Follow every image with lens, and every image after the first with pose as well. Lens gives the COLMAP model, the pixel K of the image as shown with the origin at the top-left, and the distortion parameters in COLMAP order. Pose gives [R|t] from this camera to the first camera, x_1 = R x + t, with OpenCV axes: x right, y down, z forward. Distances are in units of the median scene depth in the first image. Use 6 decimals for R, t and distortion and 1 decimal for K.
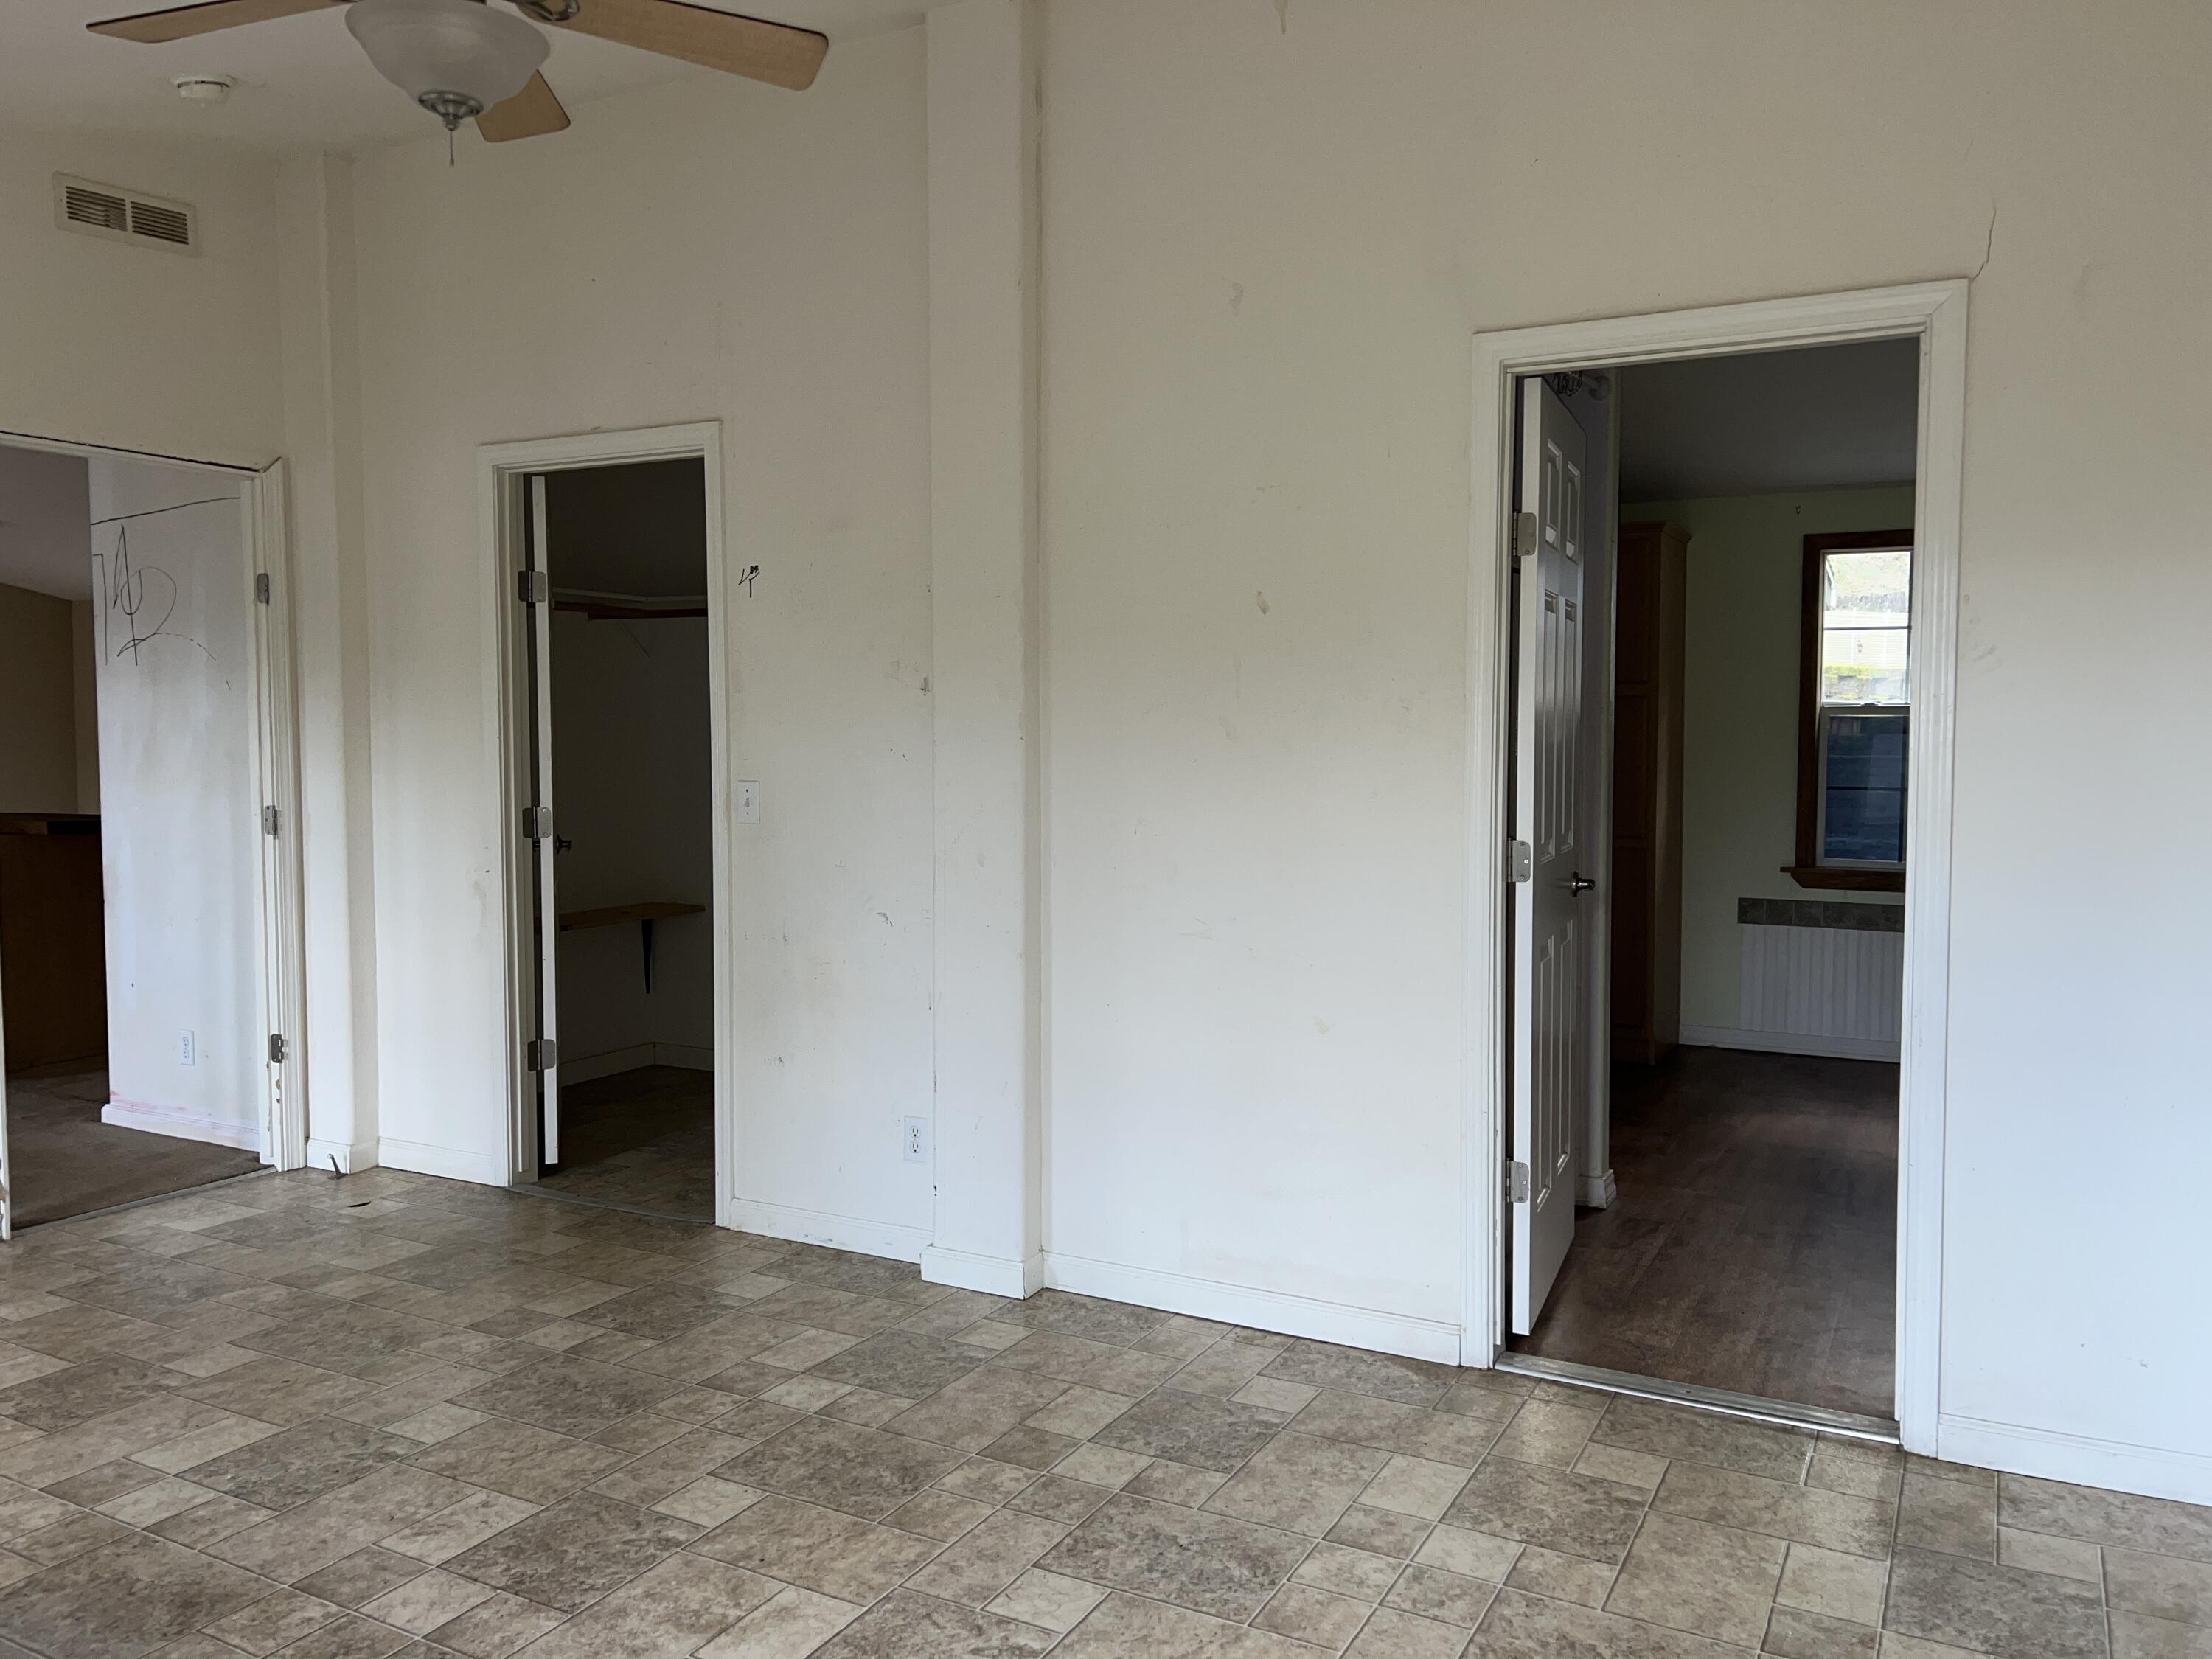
lens RADIAL K [[1657.9, 0, 1113.7], [0, 1657.9, 828.2], [0, 0, 1]] dist [0.067015, -0.077903]
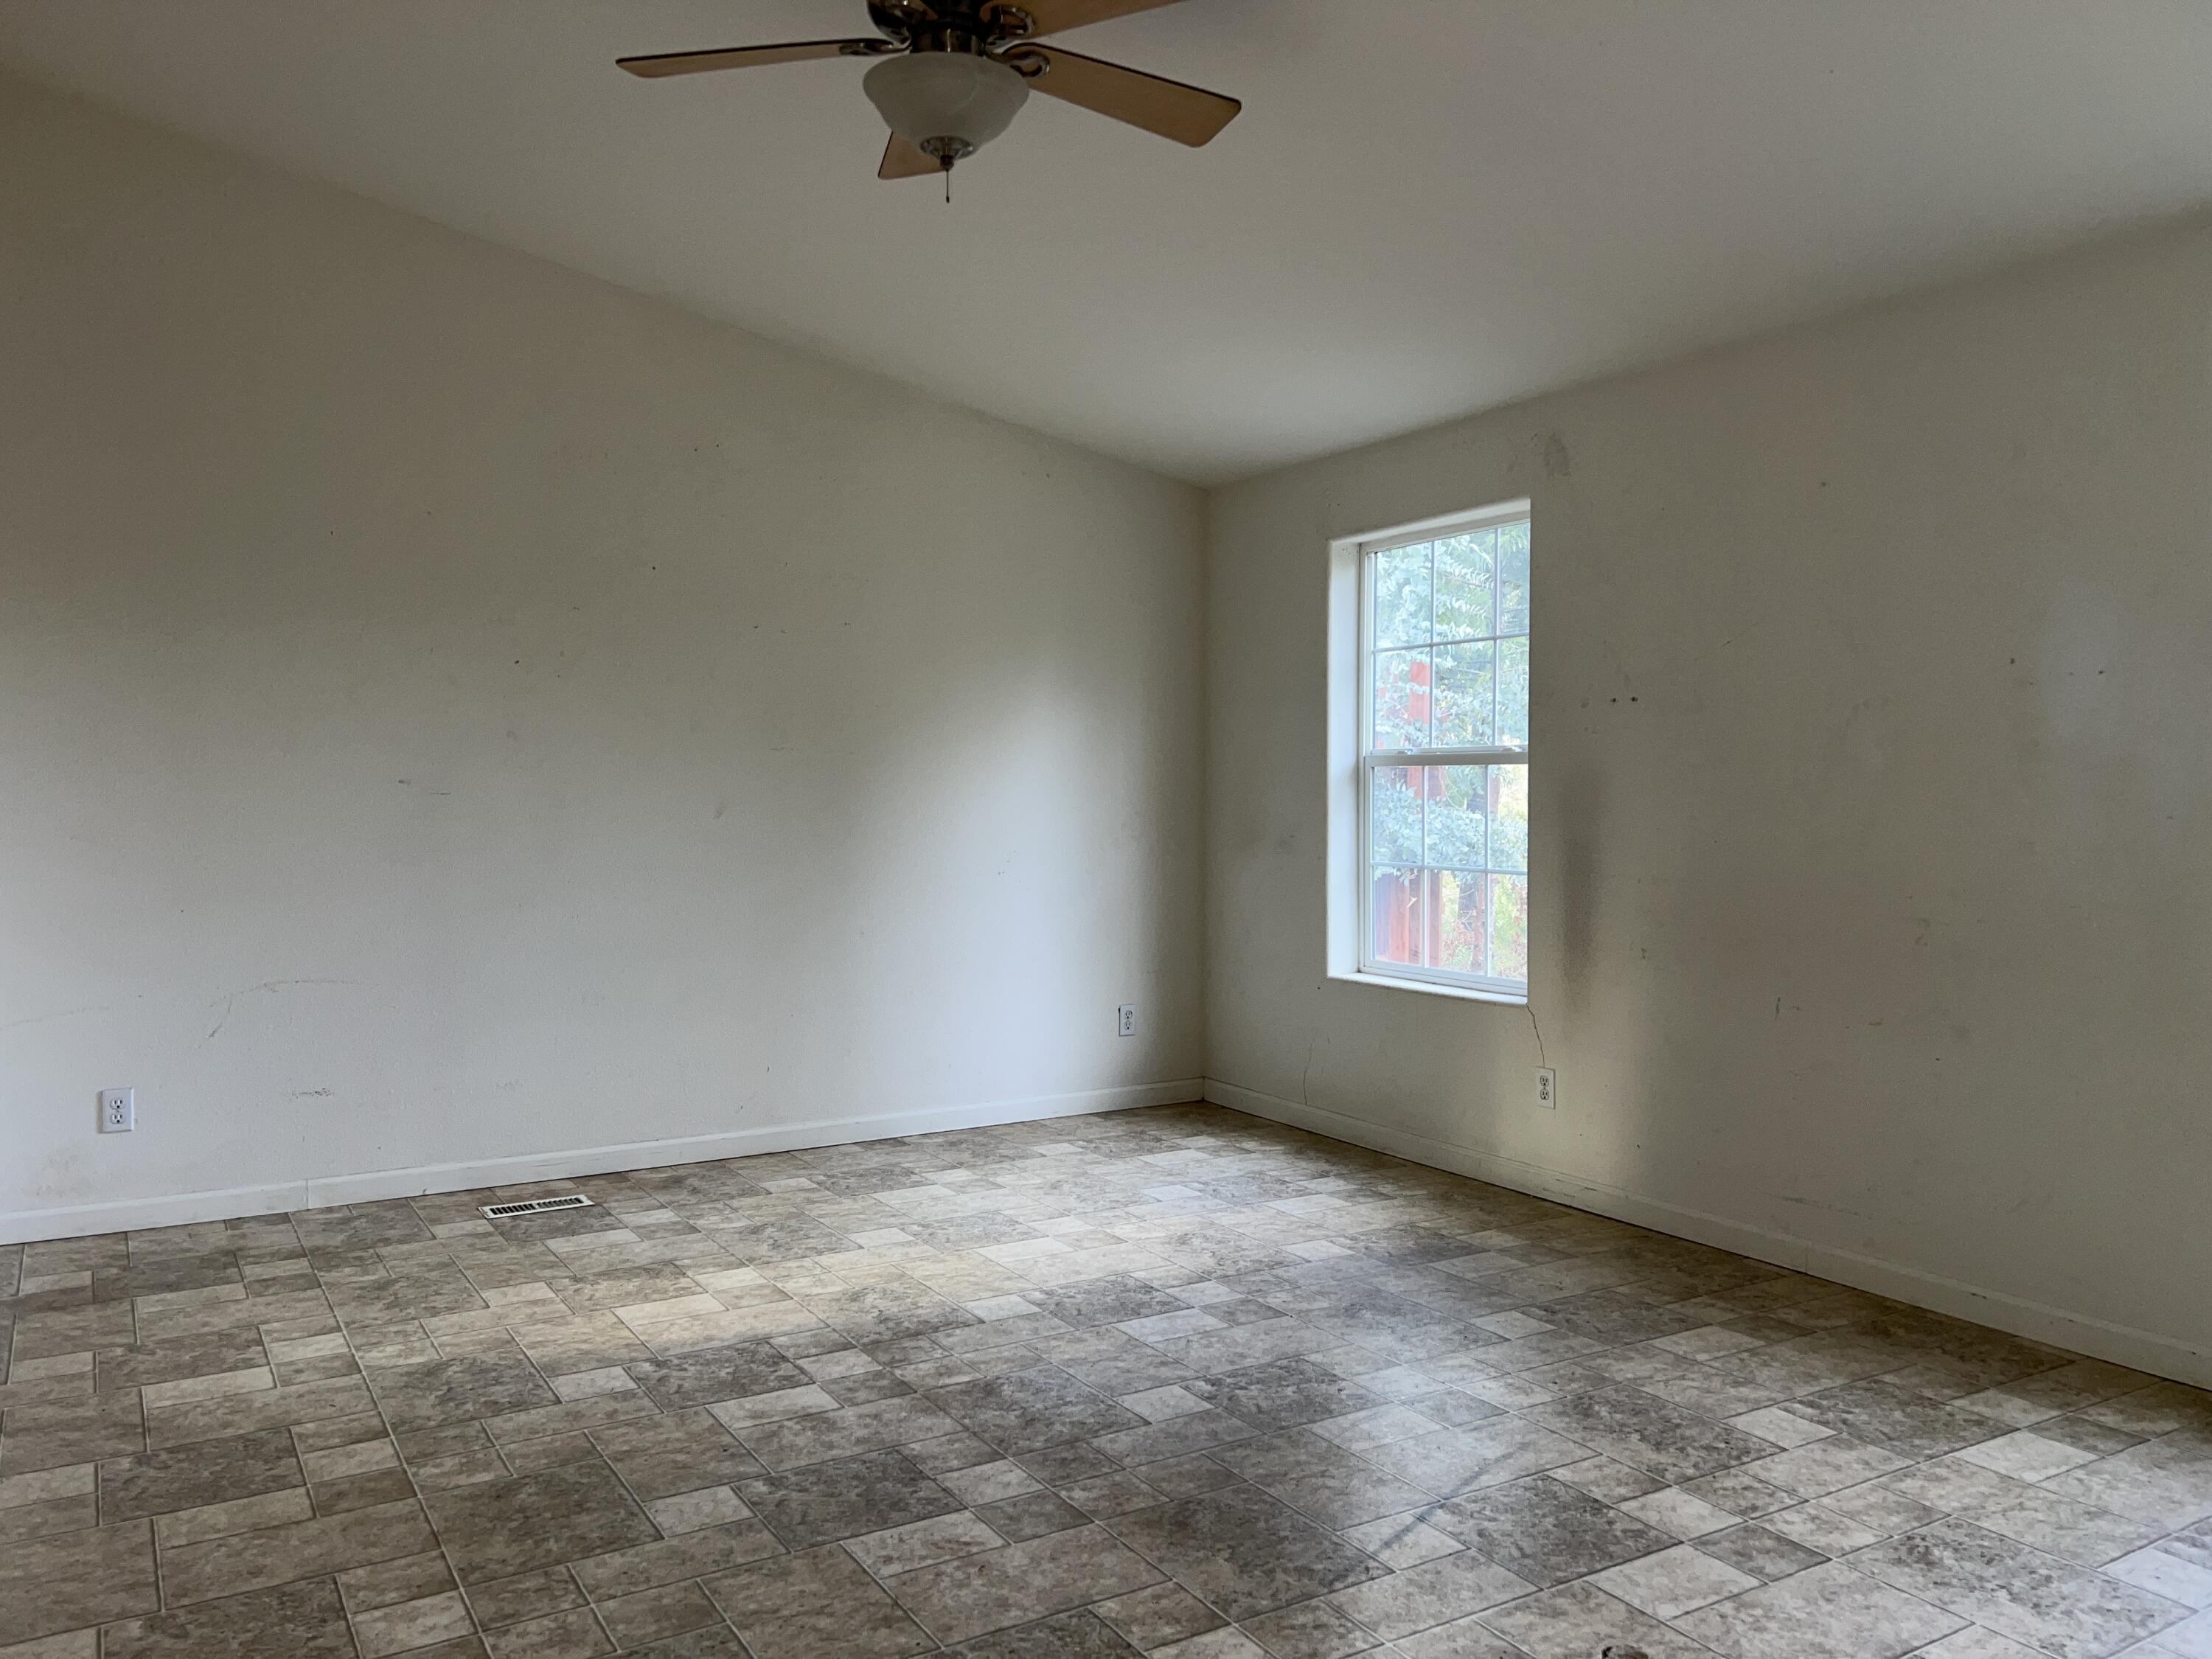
lens RADIAL K [[1657.9, 0, 1113.7], [0, 1657.9, 828.2], [0, 0, 1]] dist [0.067015, -0.077903]
pose [[-0.860844, -0.017582, 0.508565, -0.860897], [0.025310, 0.996687, 0.077300, -0.044052], [-0.508239, 0.079415, -0.857547, 1.561010]]
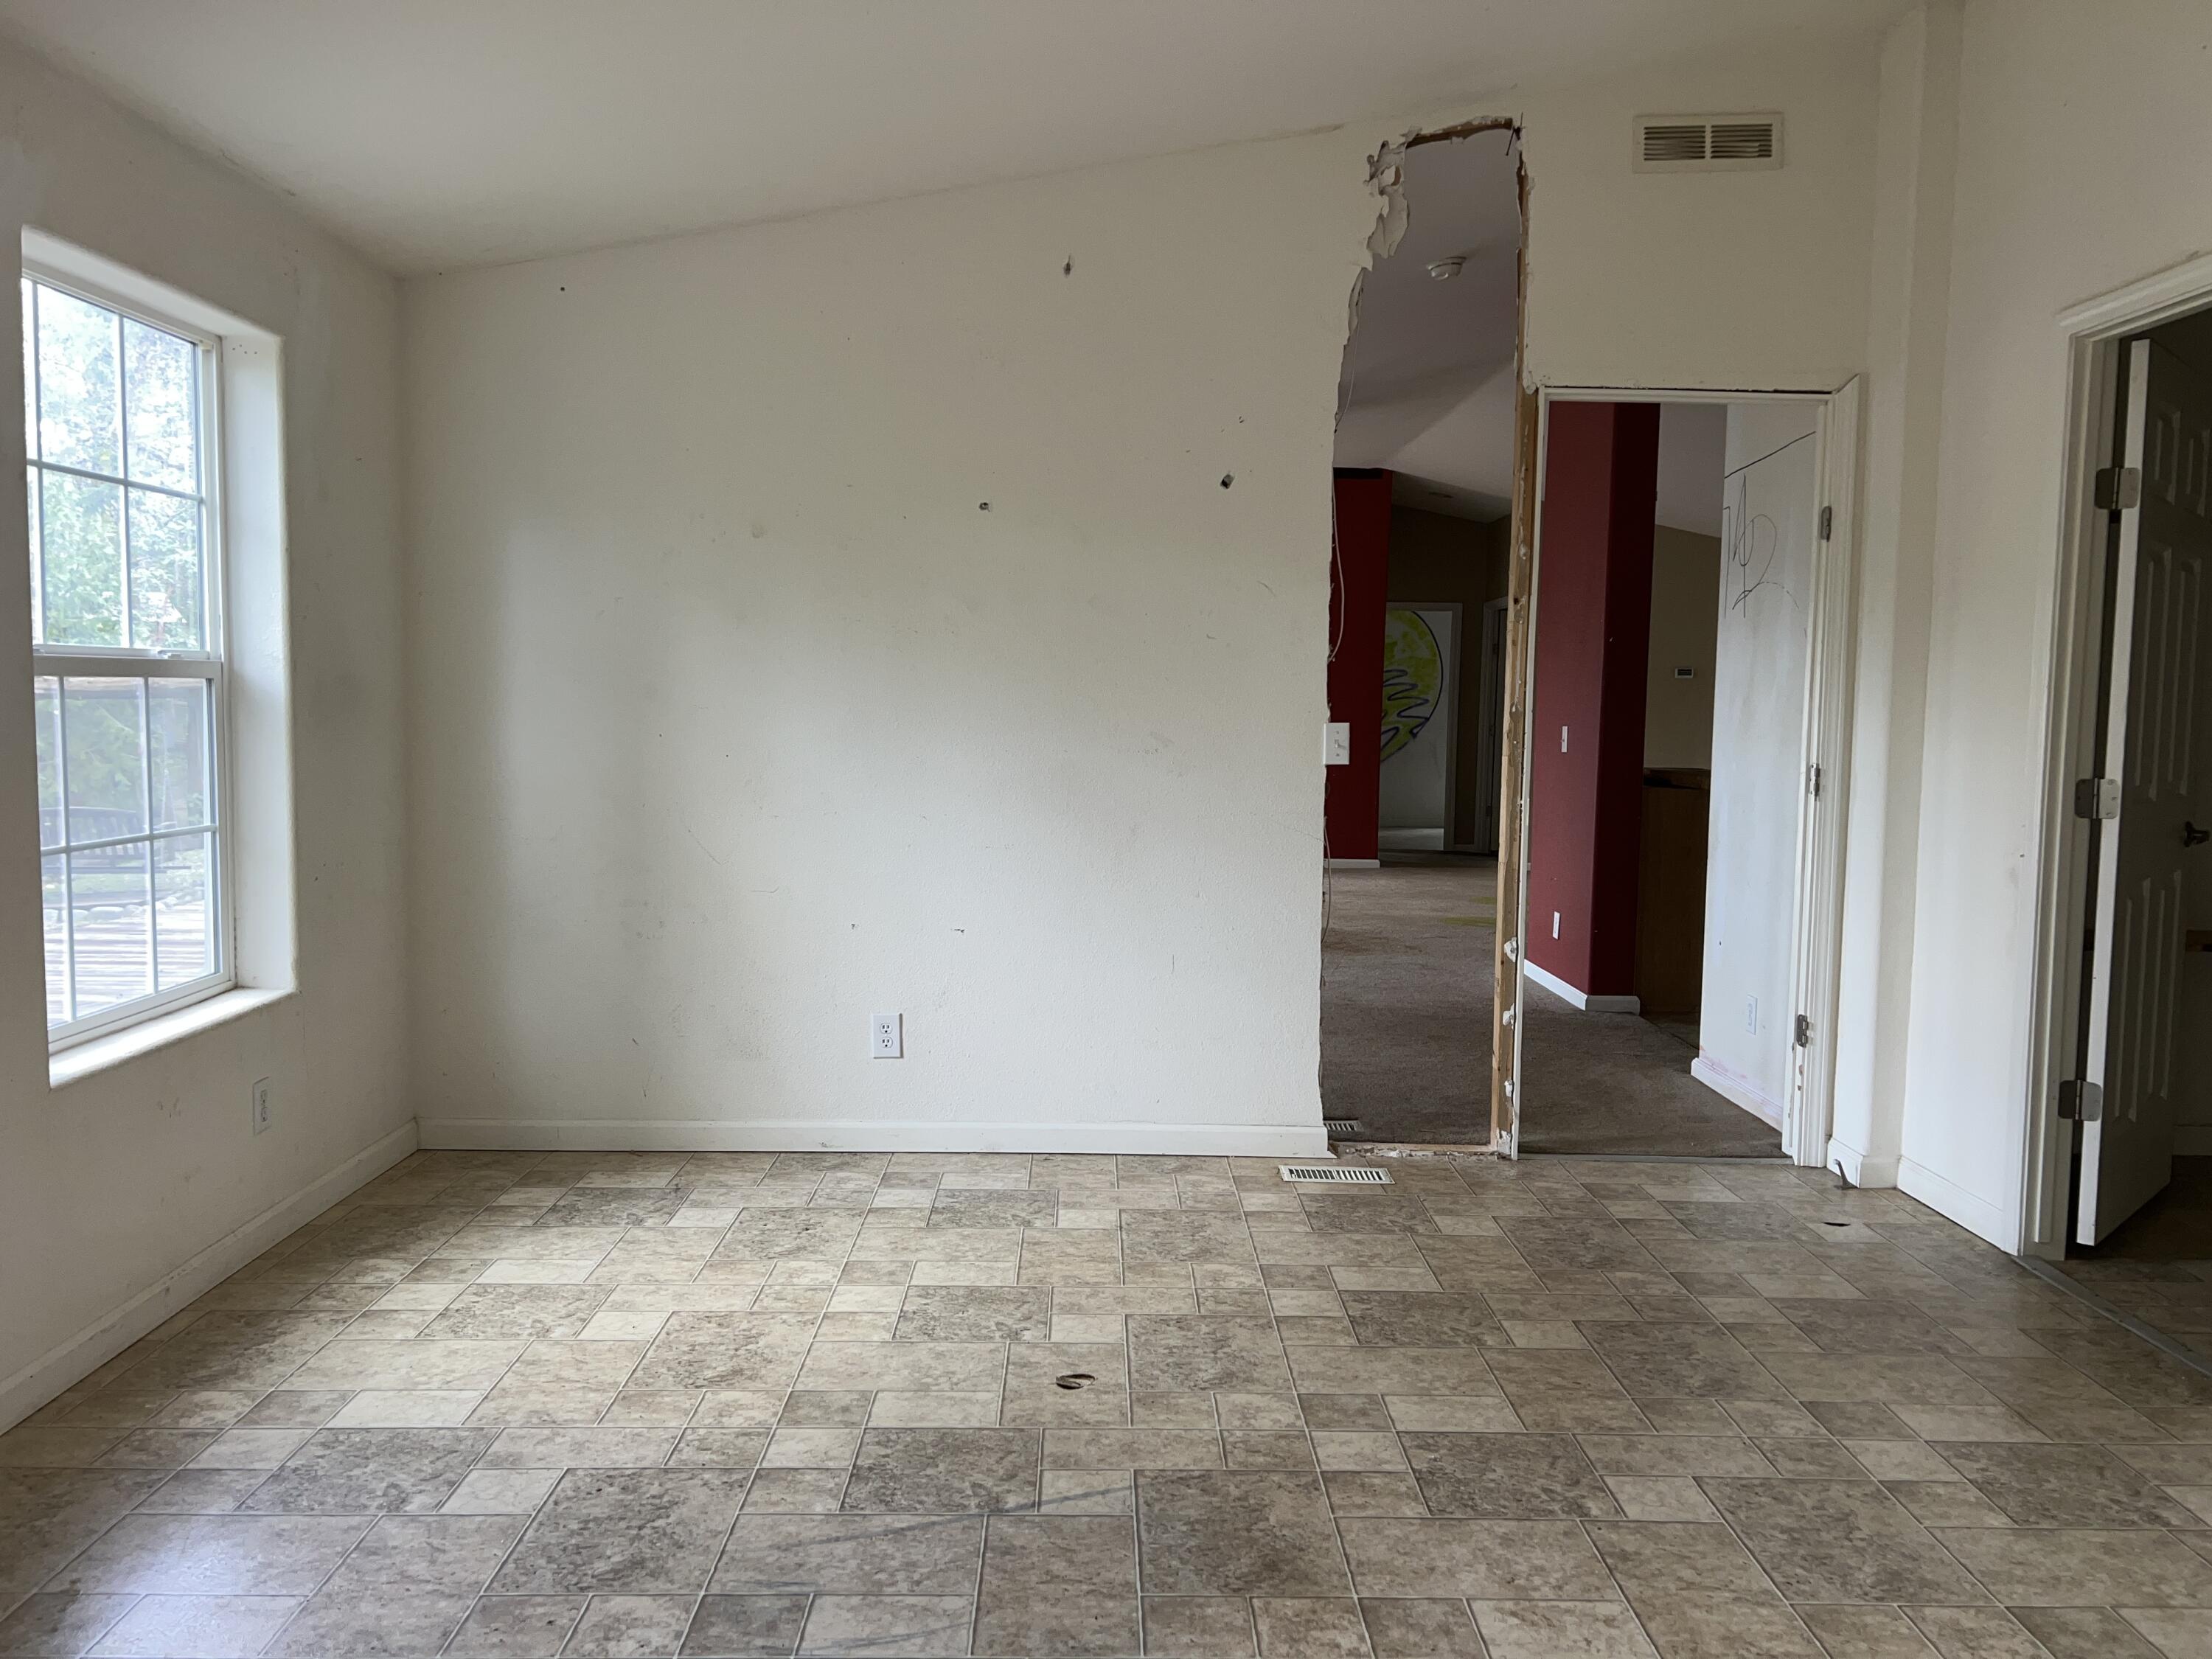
lens RADIAL K [[1657.9, 0, 1113.7], [0, 1657.9, 828.2], [0, 0, 1]] dist [0.067015, -0.077903]
pose [[0.487330, 0.073083, -0.870154, 0.165673], [-0.065768, 0.996733, 0.046881, 0.005968], [0.870738, 0.034382, 0.490544, 0.367194]]
